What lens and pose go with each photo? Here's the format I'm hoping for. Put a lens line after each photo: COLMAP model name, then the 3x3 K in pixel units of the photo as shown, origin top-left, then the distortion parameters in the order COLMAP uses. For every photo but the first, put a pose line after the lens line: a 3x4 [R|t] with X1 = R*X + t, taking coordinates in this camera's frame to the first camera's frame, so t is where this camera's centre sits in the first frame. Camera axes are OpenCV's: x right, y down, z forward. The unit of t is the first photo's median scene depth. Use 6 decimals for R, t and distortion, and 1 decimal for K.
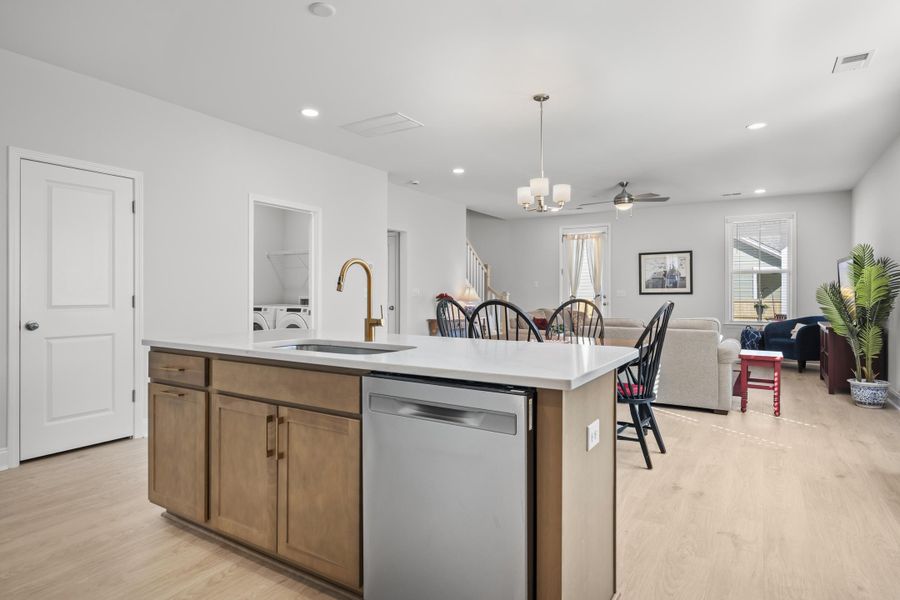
lens RADIAL K [[501.4, 0, 449.9], [0, 501.4, 293.2], [0, 0, 1]] dist [-0.004875, 0.000597]
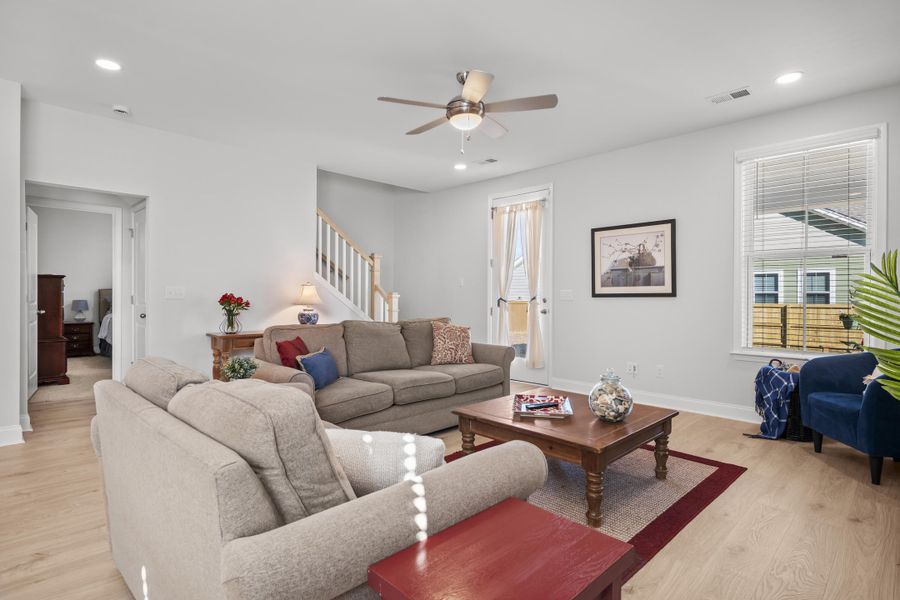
lens RADIAL K [[458.7, 0, 453.3], [0, 458.7, 297.9], [0, 0, 1]] dist [-0.001980, 0.001543]
pose [[0.974511, 0.004399, -0.224299, 0.342799], [-0.003287, 0.999980, 0.005332, 0.001438], [0.224318, -0.004459, 0.974506, 0.424654]]
